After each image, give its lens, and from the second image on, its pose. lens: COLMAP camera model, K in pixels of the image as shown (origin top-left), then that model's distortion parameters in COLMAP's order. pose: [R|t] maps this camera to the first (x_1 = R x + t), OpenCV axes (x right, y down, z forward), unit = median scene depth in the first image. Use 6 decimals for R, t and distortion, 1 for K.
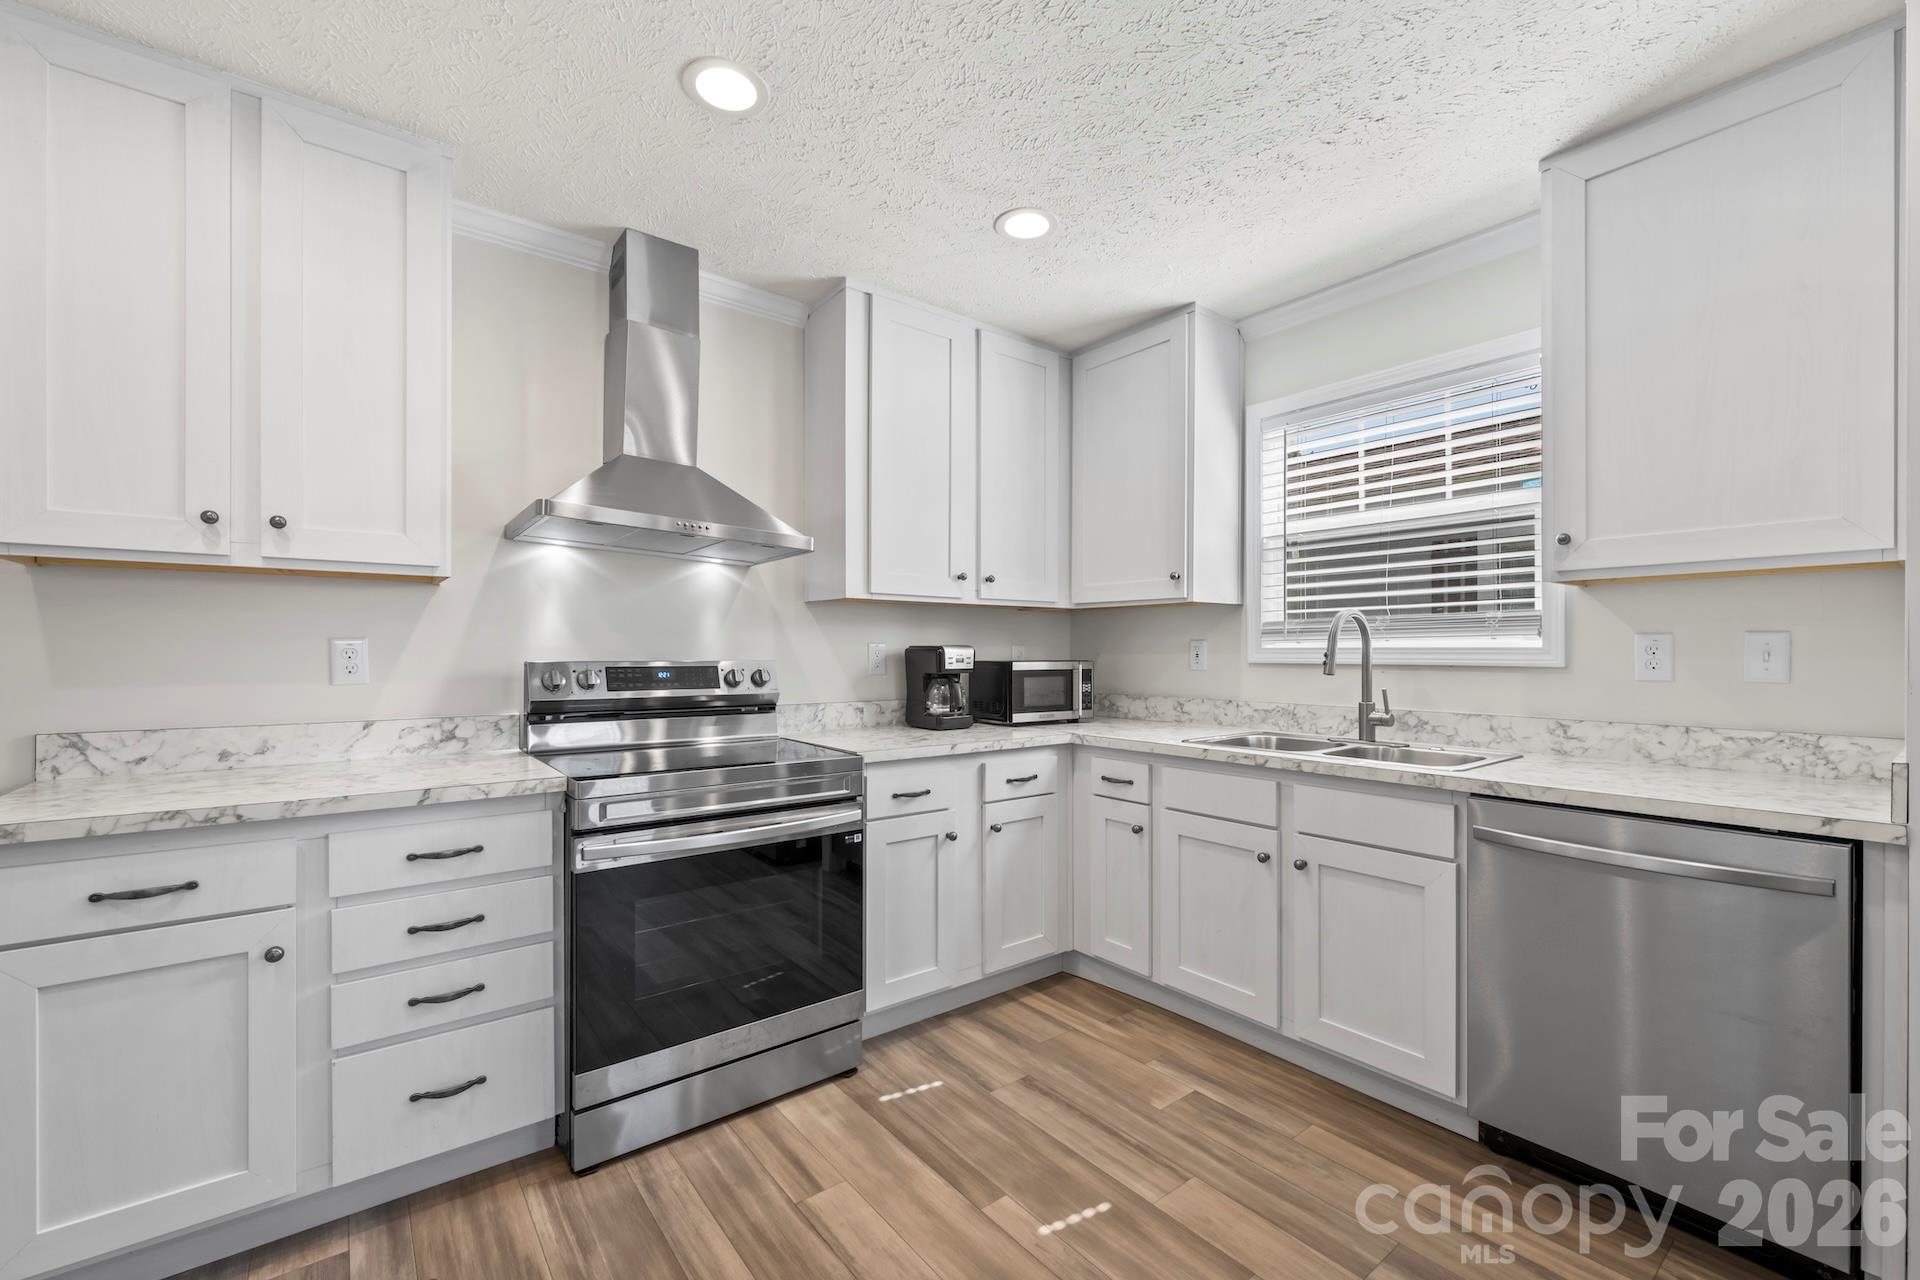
lens RADIAL K [[811.1, 0, 973.5], [0, 811.1, 647.3], [0, 0, 1]] dist [-0.001092, -0.000054]
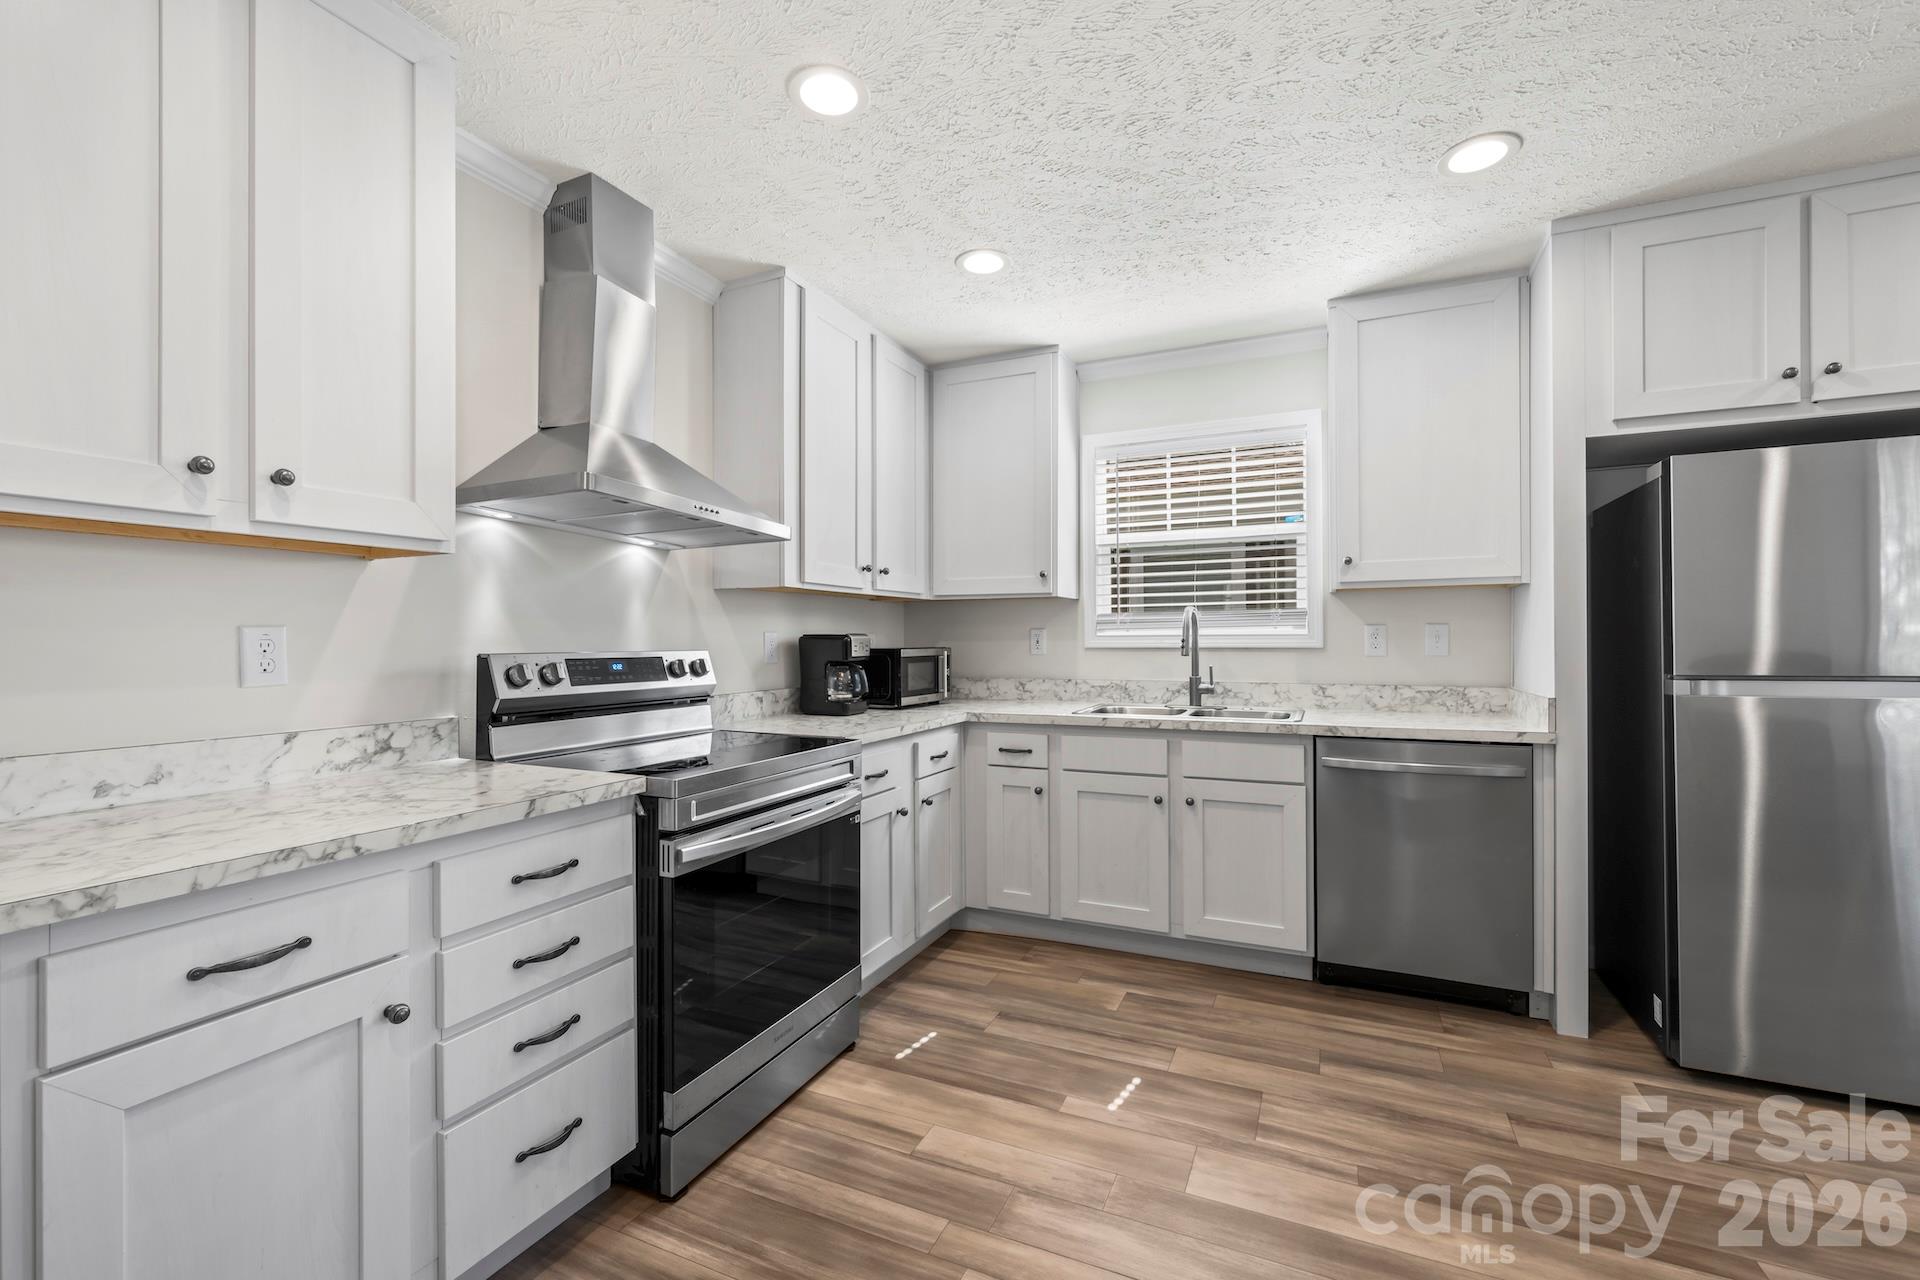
lens RADIAL K [[811.1, 0, 977.6], [0, 811.1, 631.8], [0, 0, 1]] dist [-0.001092, -0.000054]
pose [[0.886950, -0.001352, 0.461863, -0.451691], [0.003702, 0.999984, -0.004183, -0.000251], [-0.461850, 0.005420, 0.886942, 0.002173]]
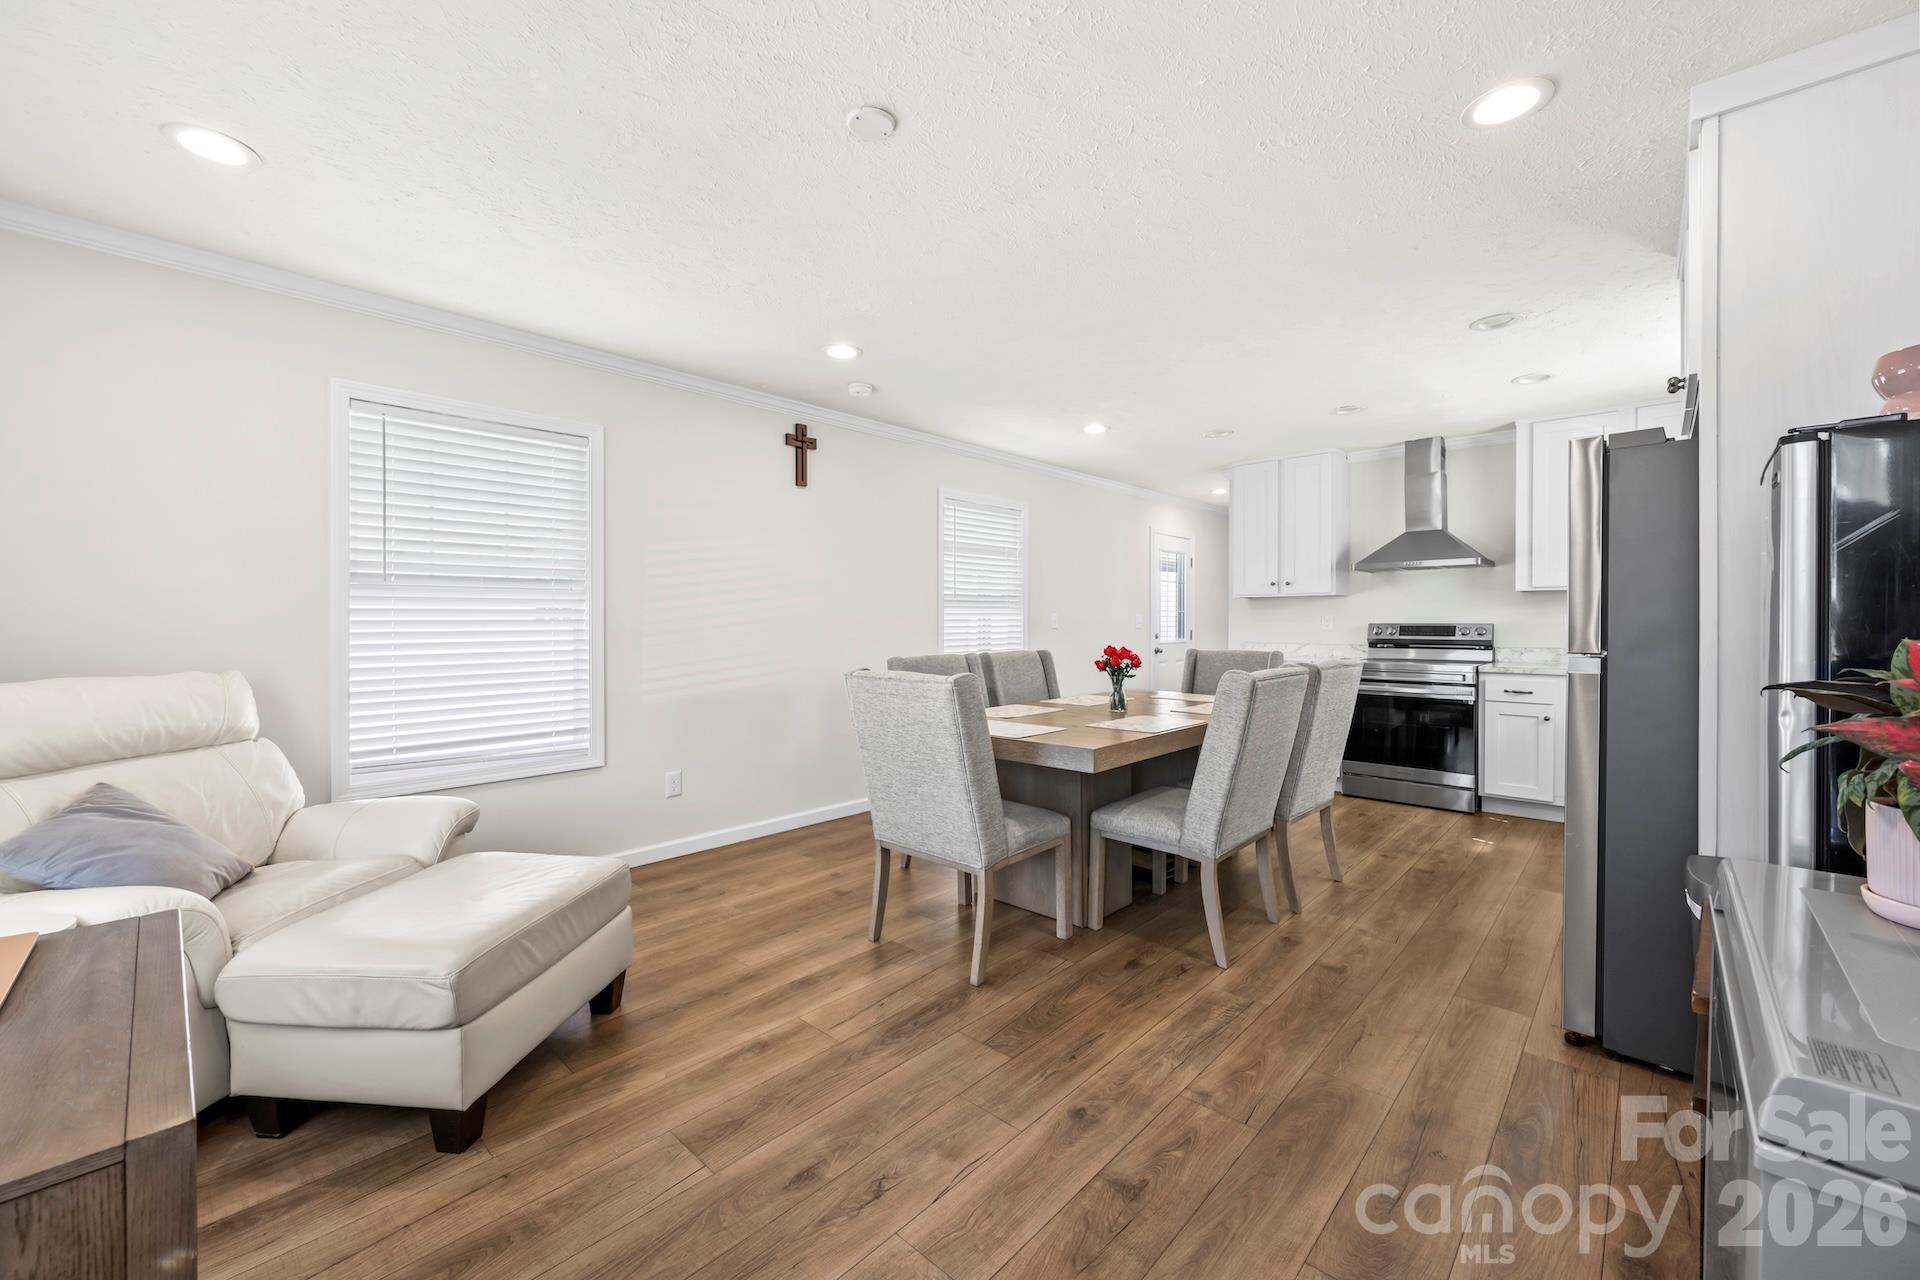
lens RADIAL K [[756.2, 0, 967.0], [0, 756.2, 617.9], [0, 0, 1]] dist [-0.009928, 0.000295]
pose [[0.149684, -0.002344, -0.988731, 1.527223], [0.012465, 0.999922, -0.000484, -0.013790], [0.988655, -0.012252, 0.149701, -0.585140]]
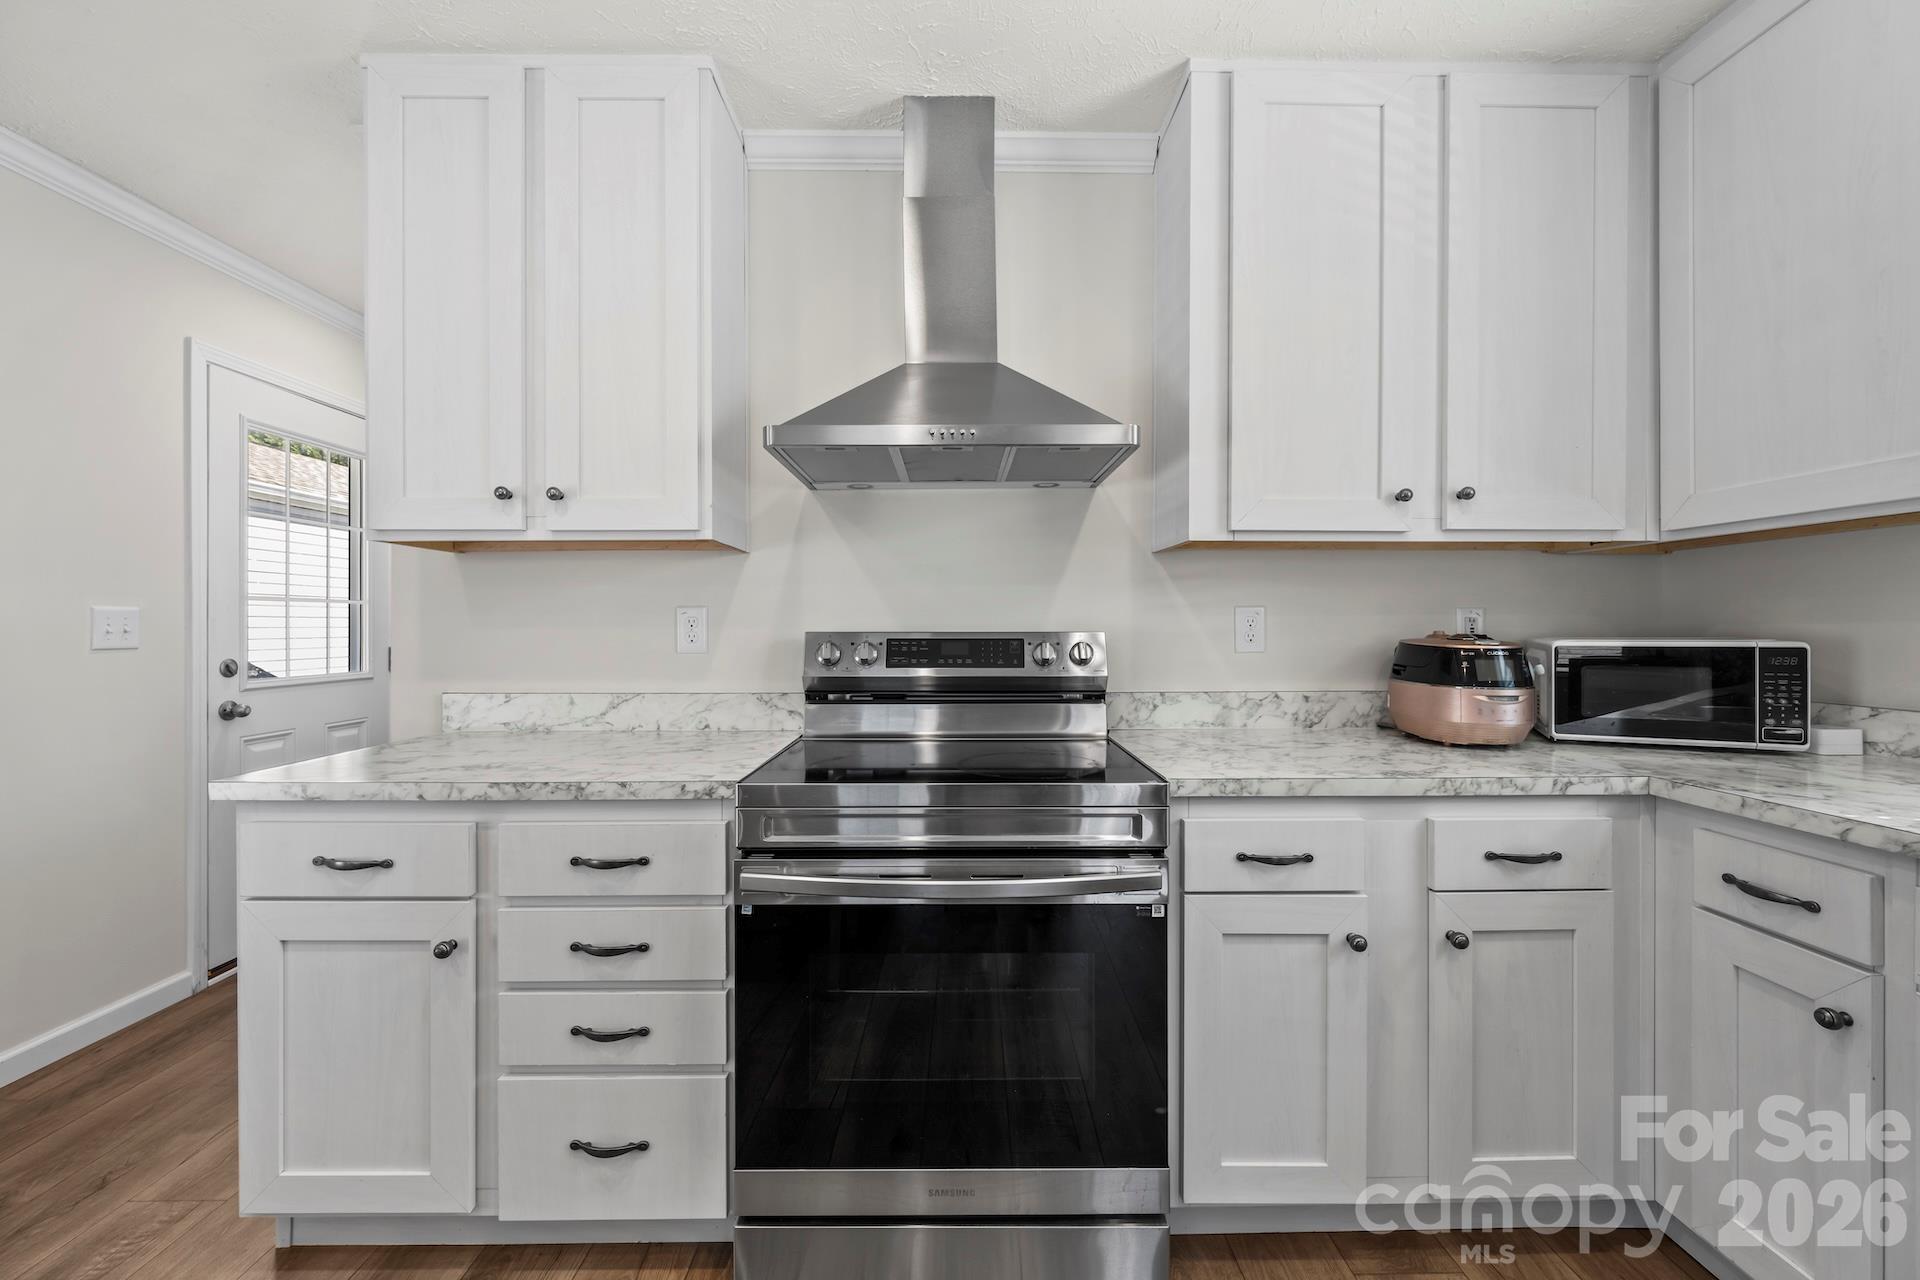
lens RADIAL K [[756.2, 0, 969.2], [0, 756.2, 625.1], [0, 0, 1]] dist [-0.009928, 0.000295]
pose [[0.795796, -0.002517, -0.605559, 0.080289], [0.006744, 0.999966, 0.004706, 0.006592], [0.605527, -0.007829, 0.795786, 0.430331]]
